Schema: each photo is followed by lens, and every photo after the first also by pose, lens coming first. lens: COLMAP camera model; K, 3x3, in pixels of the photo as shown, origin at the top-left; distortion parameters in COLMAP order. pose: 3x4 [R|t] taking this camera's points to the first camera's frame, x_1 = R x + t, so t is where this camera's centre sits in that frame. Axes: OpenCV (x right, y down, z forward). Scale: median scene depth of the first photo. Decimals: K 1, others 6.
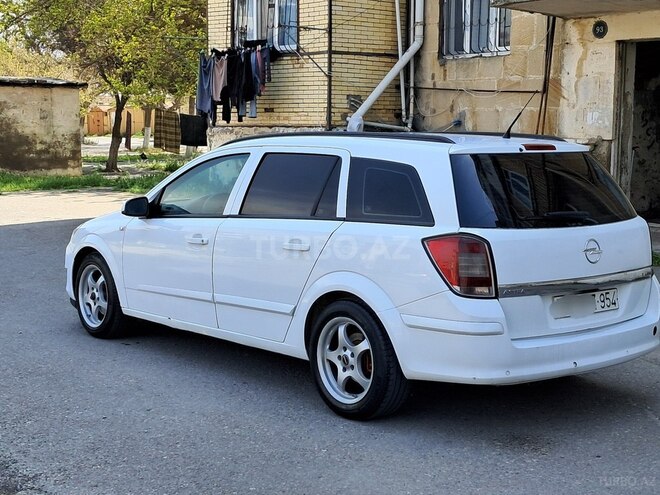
lens RADIAL K [[1020.7, 0, 329.6], [0, 1020.7, 236.0], [0, 0, 1]] dist [0.337417, -1.086166]
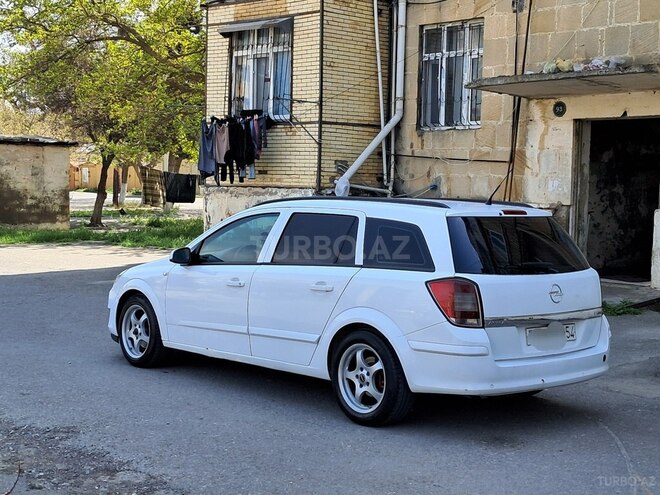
lens RADIAL K [[1020.7, 0, 329.6], [0, 1020.7, 236.0], [0, 0, 1]] dist [0.337417, -1.086166]
pose [[0.999248, 0.013967, 0.036174, -0.031603], [-0.011932, 0.998367, -0.055869, 0.007709], [-0.036895, 0.055395, 0.997783, -0.116269]]
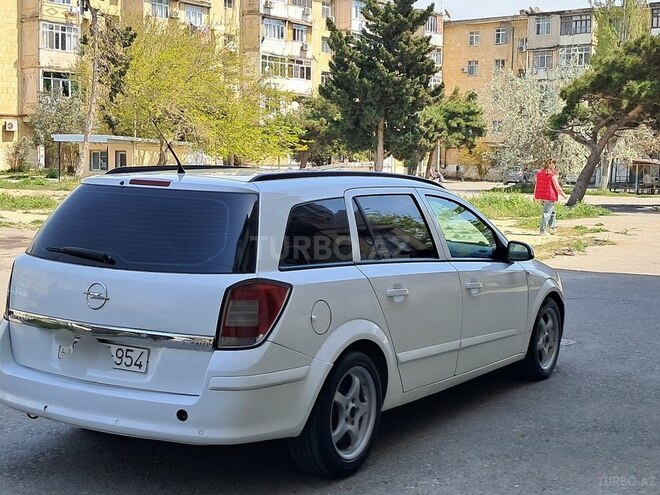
lens RADIAL K [[1020.7, 0, 329.6], [0, 1020.7, 236.0], [0, 0, 1]] dist [0.337417, -1.086166]
pose [[0.314259, 0.072941, -0.946531, 0.490255], [-0.122850, 0.991785, 0.035641, -0.039577], [0.941355, 0.105081, 0.320638, 0.376454]]
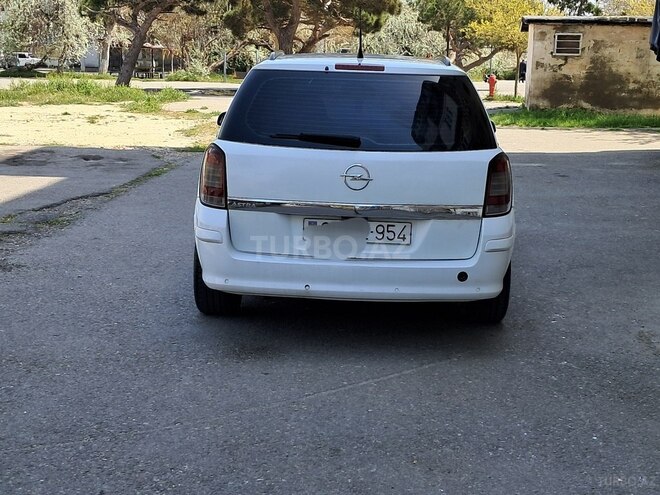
lens RADIAL K [[1027.7, 0, 340.6], [0, 1027.7, 246.6], [0, 0, 1]] dist [0.229373, -0.955171]
pose [[0.758166, 0.132922, -0.638369, 0.359513], [-0.093223, 0.991041, 0.095638, -0.004803], [0.645363, -0.012999, 0.763766, 0.111431]]
